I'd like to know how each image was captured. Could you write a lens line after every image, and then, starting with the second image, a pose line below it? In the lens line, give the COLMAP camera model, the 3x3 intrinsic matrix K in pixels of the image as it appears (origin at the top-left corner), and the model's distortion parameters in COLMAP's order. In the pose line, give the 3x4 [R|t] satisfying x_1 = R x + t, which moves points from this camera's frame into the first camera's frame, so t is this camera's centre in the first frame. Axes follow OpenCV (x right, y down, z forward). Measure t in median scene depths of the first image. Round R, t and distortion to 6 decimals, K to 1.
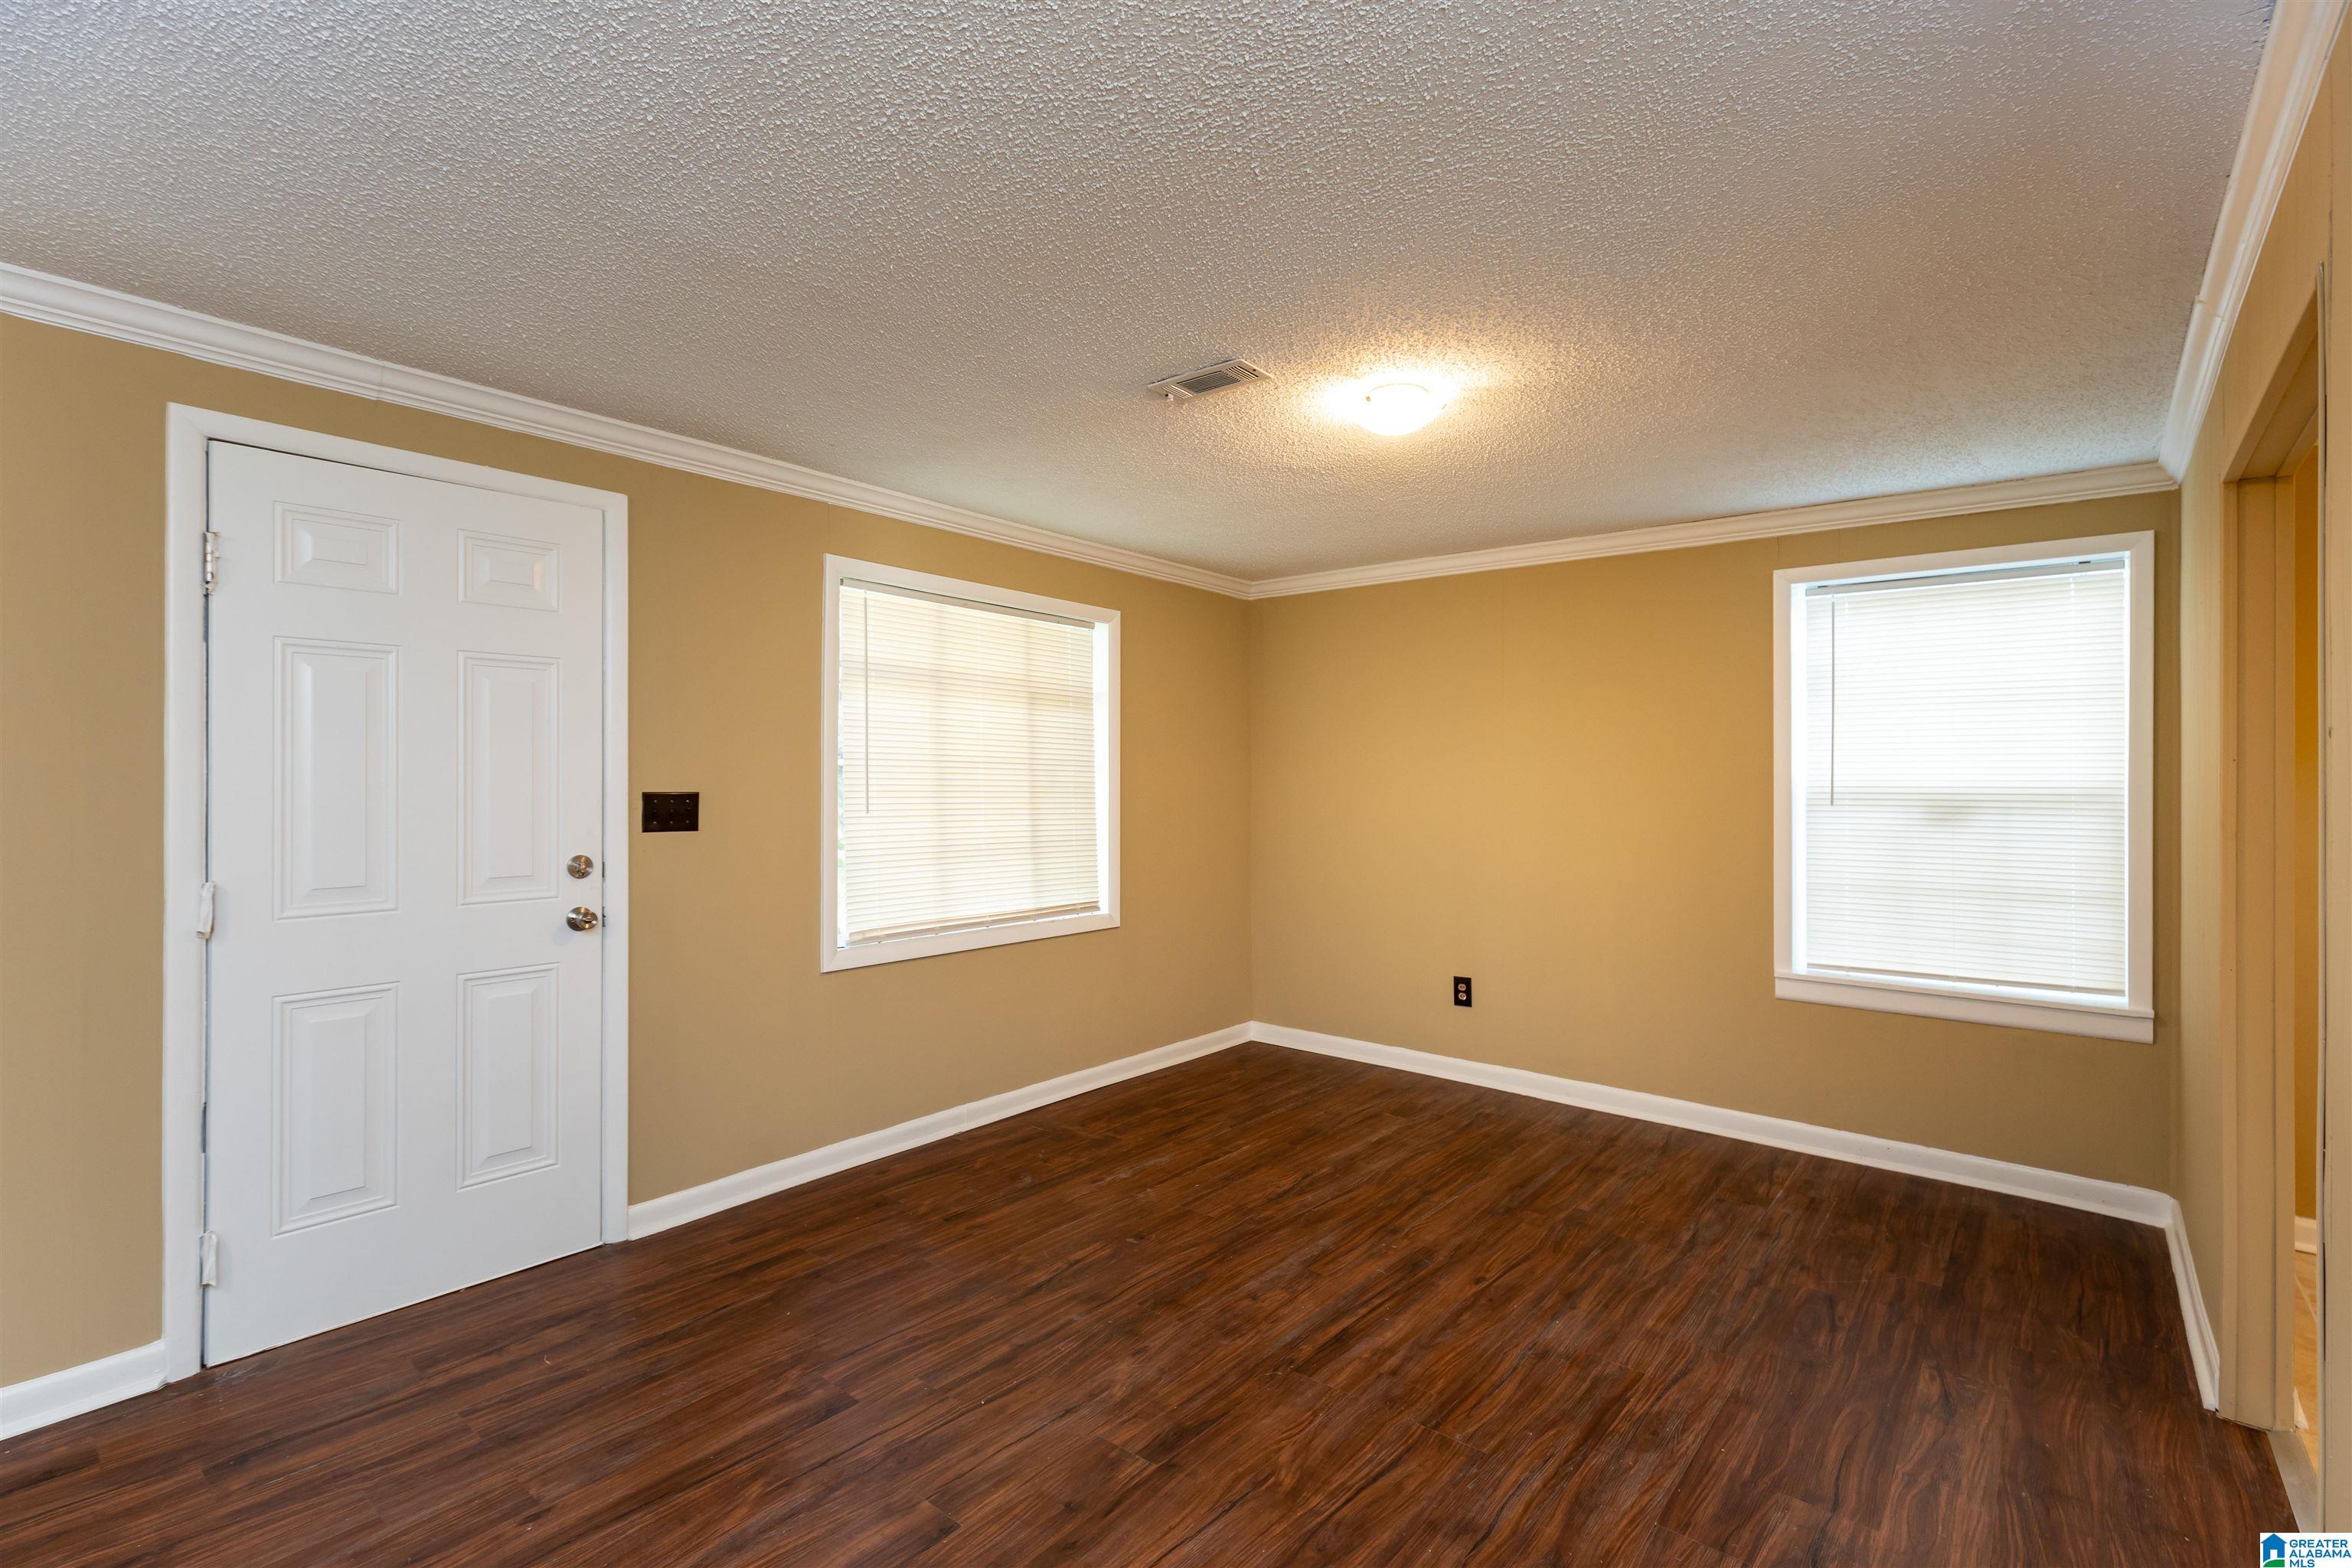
lens RADIAL K [[1084.0, 0, 1159.5], [0, 1084.0, 785.2], [0, 0, 1]] dist [0.009978, -0.003219]
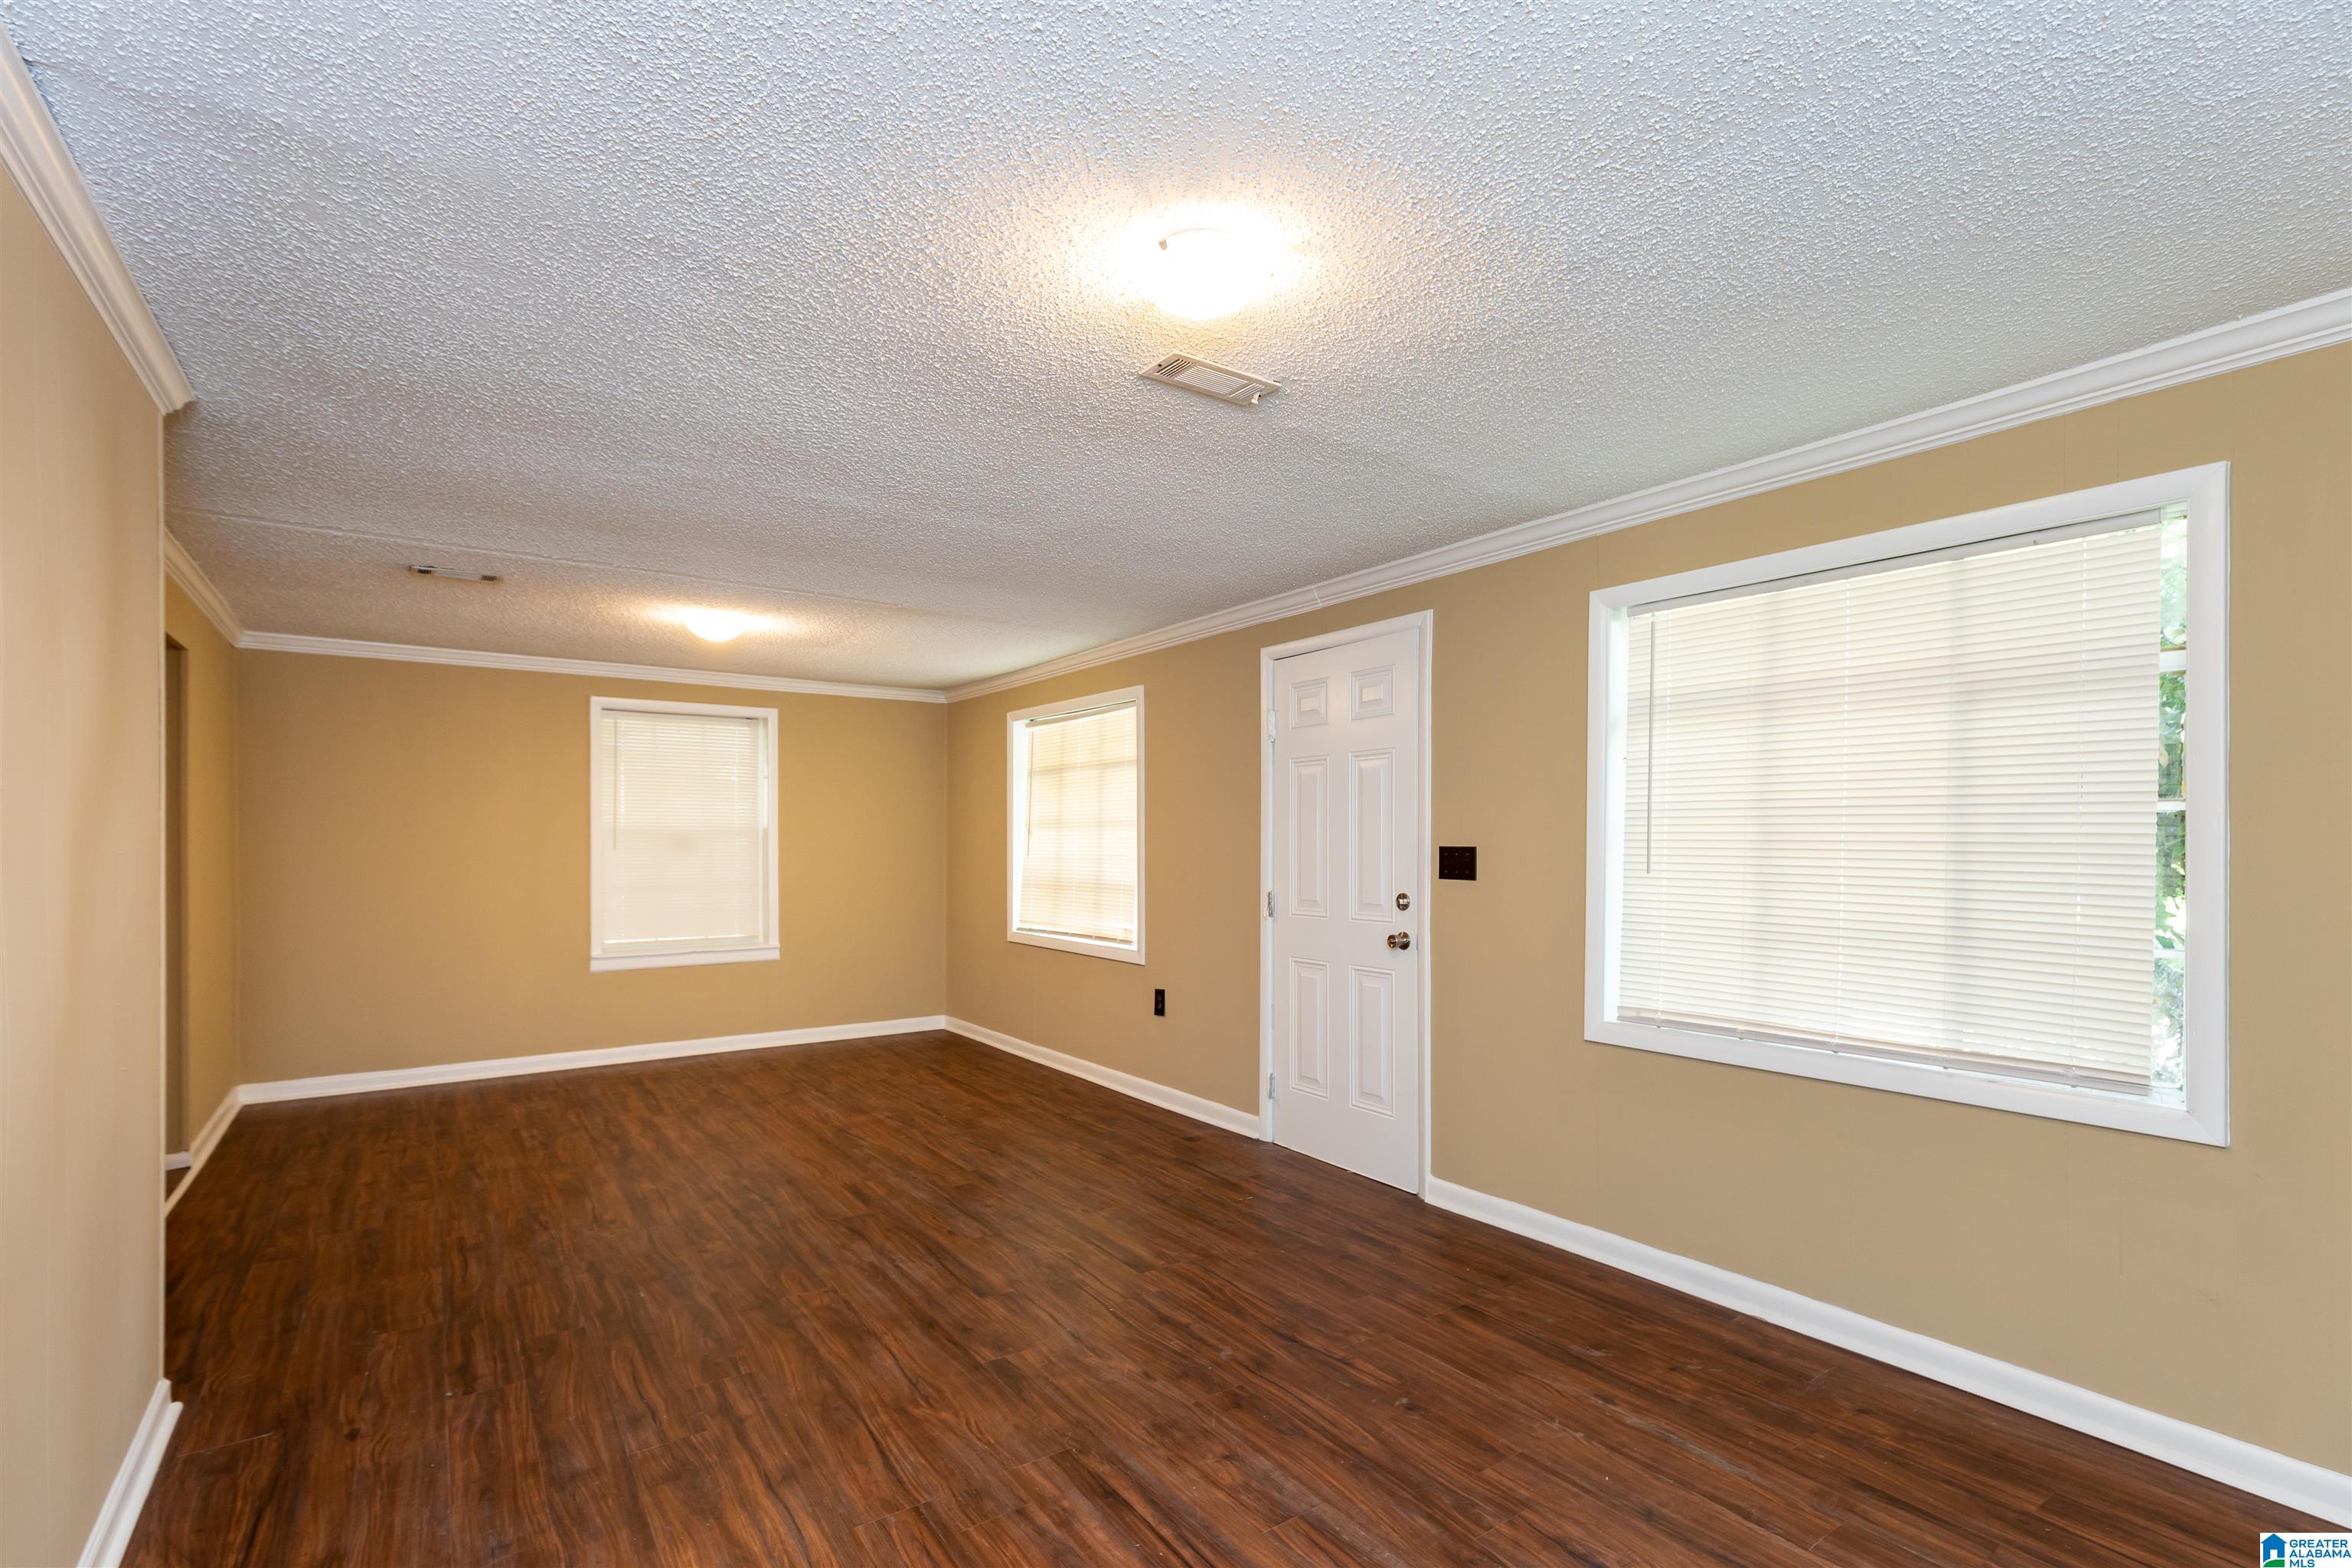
lens RADIAL K [[1084.0, 0, 1198.0], [0, 1084.0, 861.6], [0, 0, 1]] dist [0.009978, -0.003219]
pose [[-0.250541, 0.012039, -0.968031, 0.751145], [-0.006513, 0.999879, 0.014121, 0.007960], [0.968084, 0.009843, -0.250433, 1.001722]]
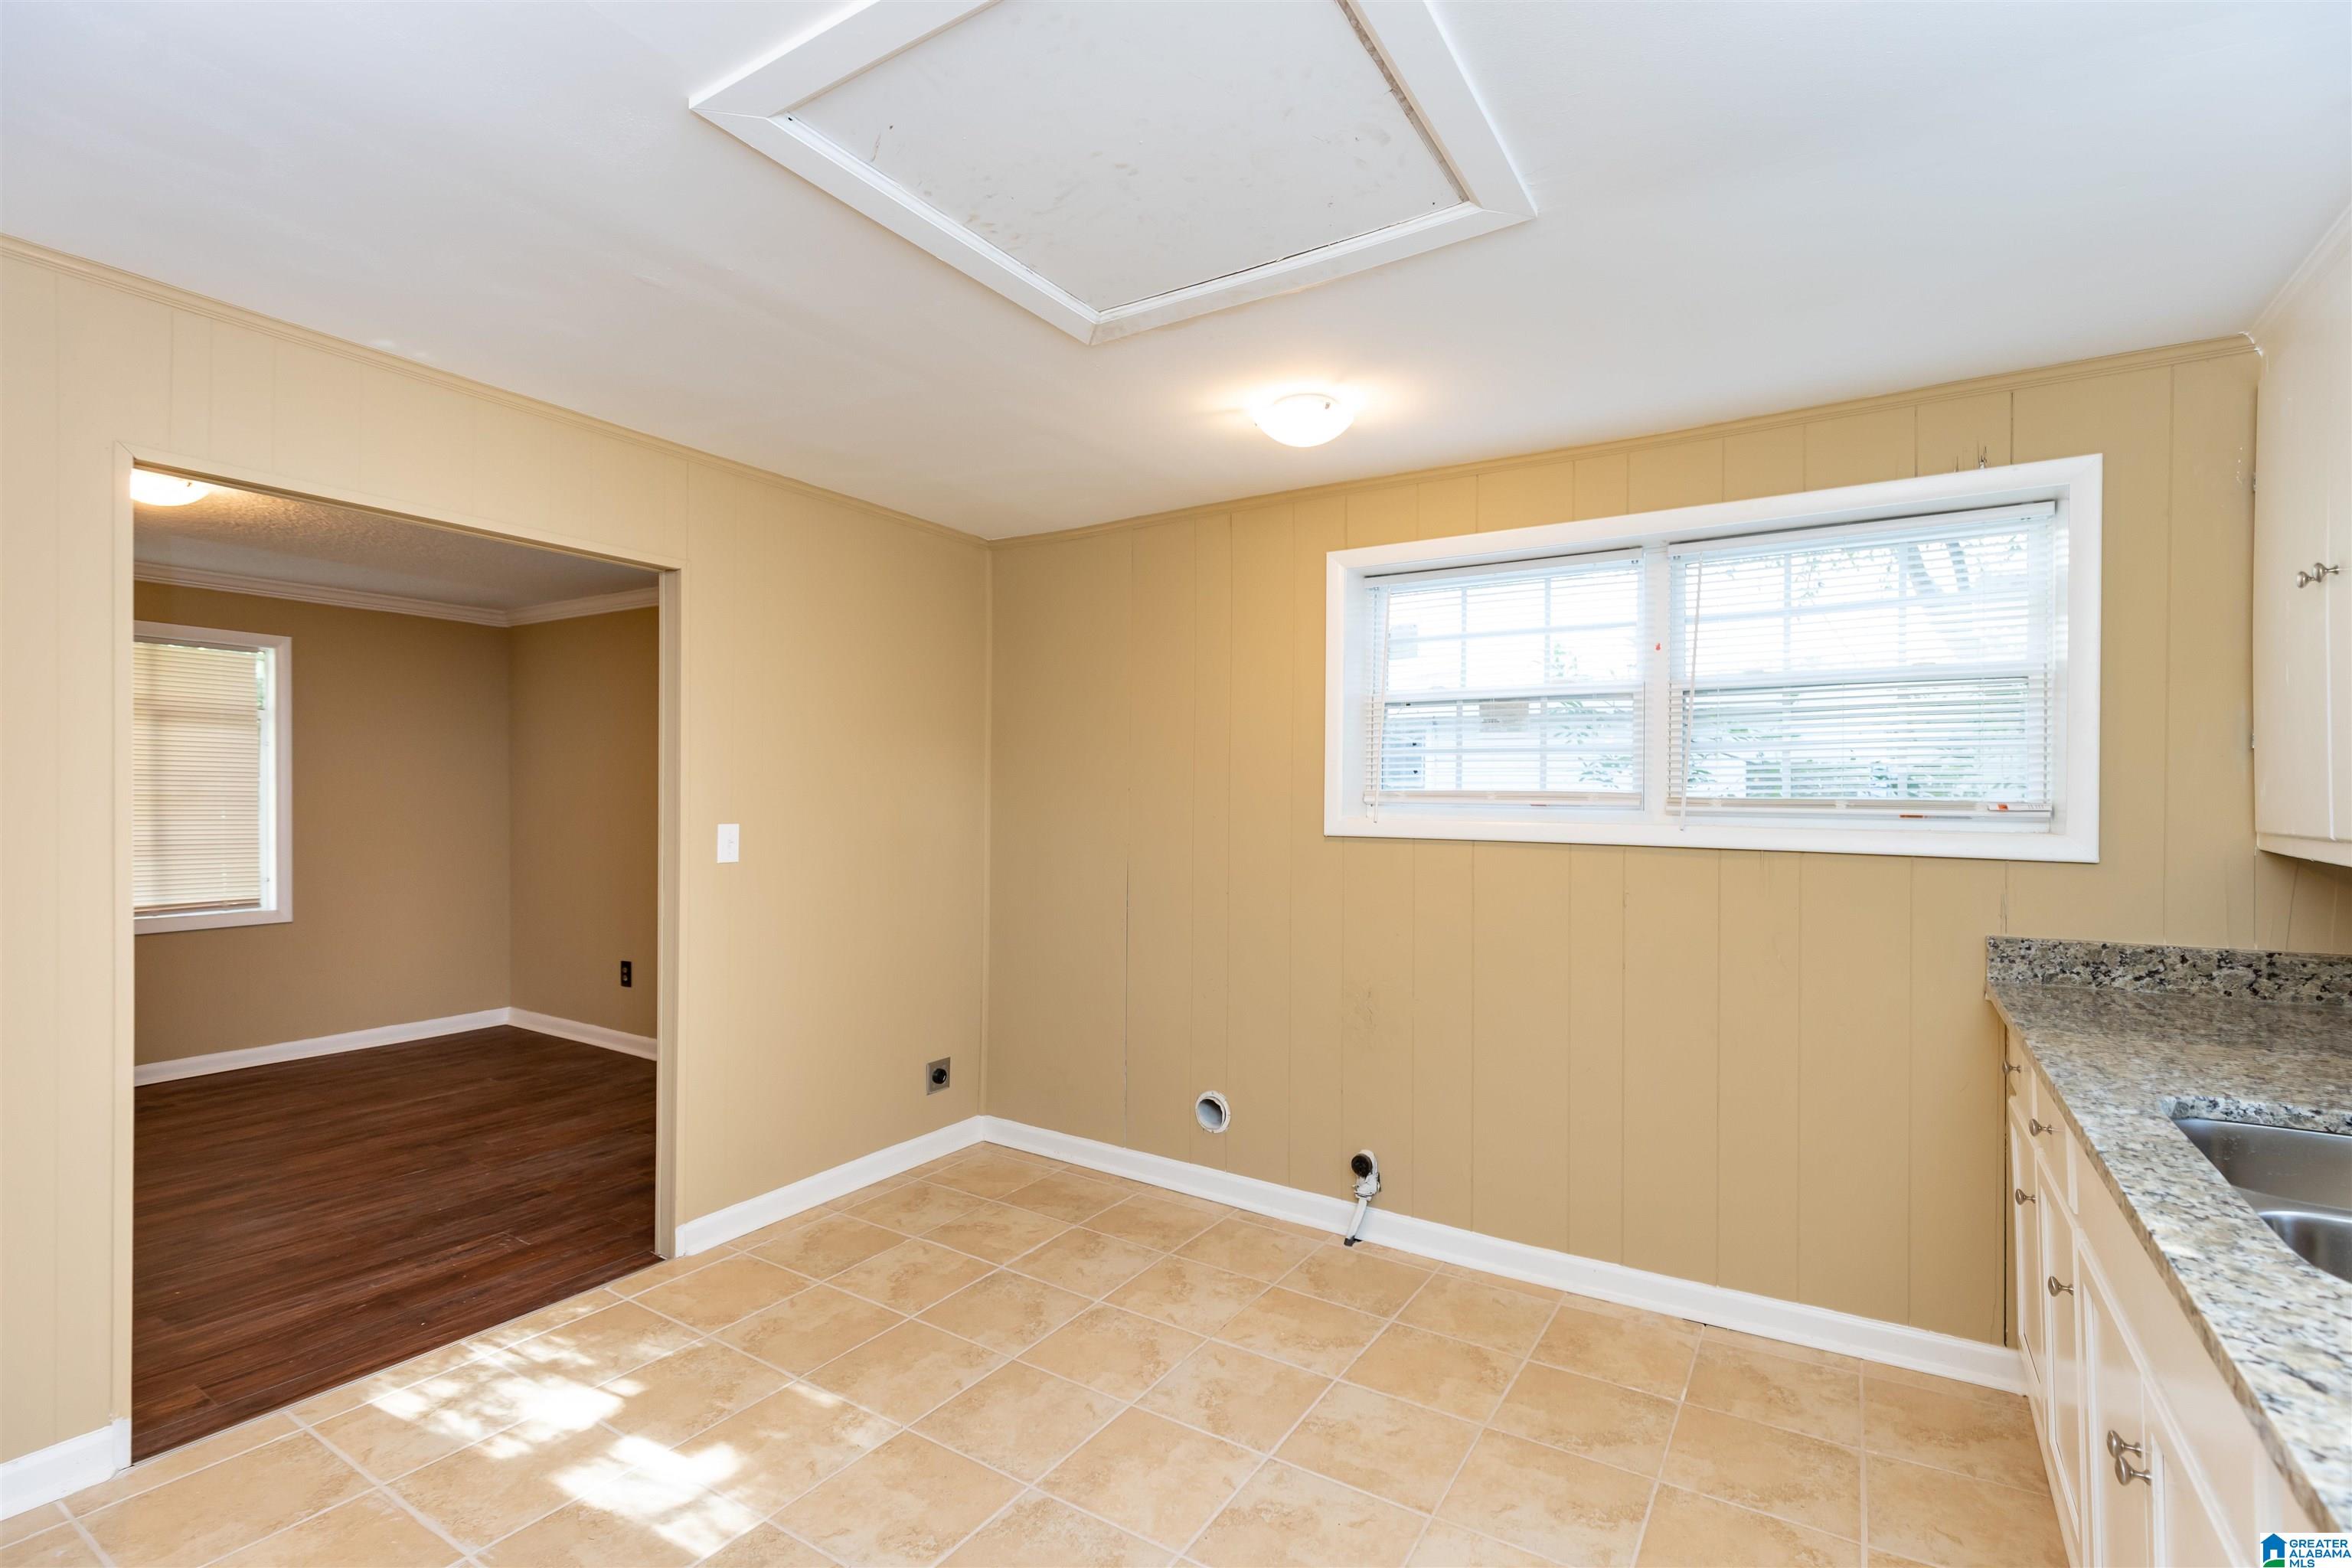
lens RADIAL K [[1084.0, 0, 1171.3], [0, 1084.0, 792.2], [0, 0, 1]] dist [0.009978, -0.003219]
pose [[0.992329, 0.000508, 0.123623, 1.037121], [0.000244, 0.999982, -0.006067, 0.007304], [-0.123624, 0.006051, 0.992311, -0.313267]]
